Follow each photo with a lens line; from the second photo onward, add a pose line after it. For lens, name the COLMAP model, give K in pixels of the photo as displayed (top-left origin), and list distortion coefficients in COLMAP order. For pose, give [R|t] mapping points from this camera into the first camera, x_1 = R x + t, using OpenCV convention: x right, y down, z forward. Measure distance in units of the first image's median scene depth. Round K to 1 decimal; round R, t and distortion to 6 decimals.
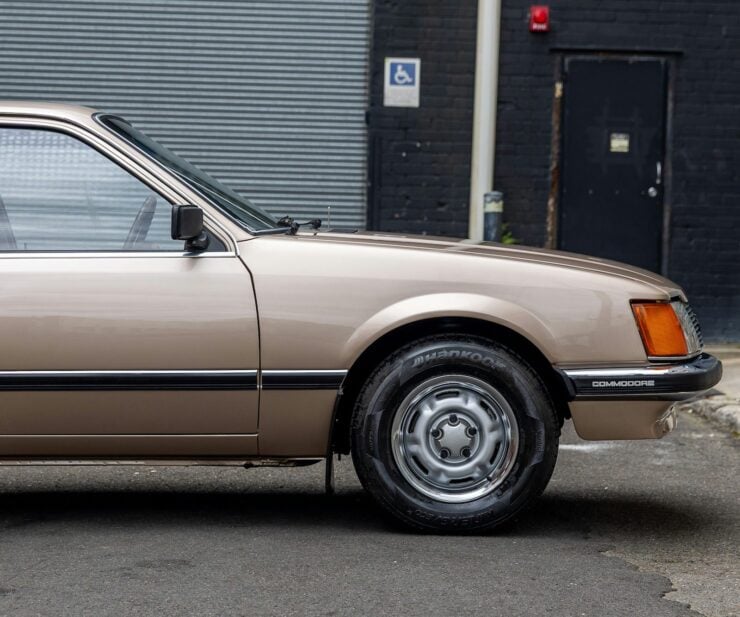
lens RADIAL K [[2542.3, 0, 370.0], [0, 2542.3, 308.5], [0, 0, 1]] dist [0.086272, -0.995791]
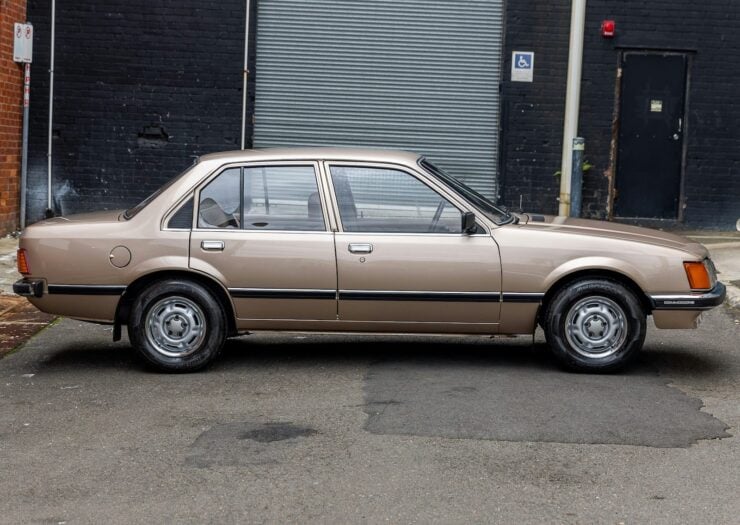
lens RADIAL K [[2063.6, 0, 370.0], [0, 2063.6, 262.5], [0, 0, 1]] dist [0.000734, -0.305720]
pose [[0.999669, 0.016911, -0.019364, -0.056822], [-0.015497, 0.997357, 0.070981, -0.056237], [0.020513, -0.070658, 0.997290, -0.318944]]
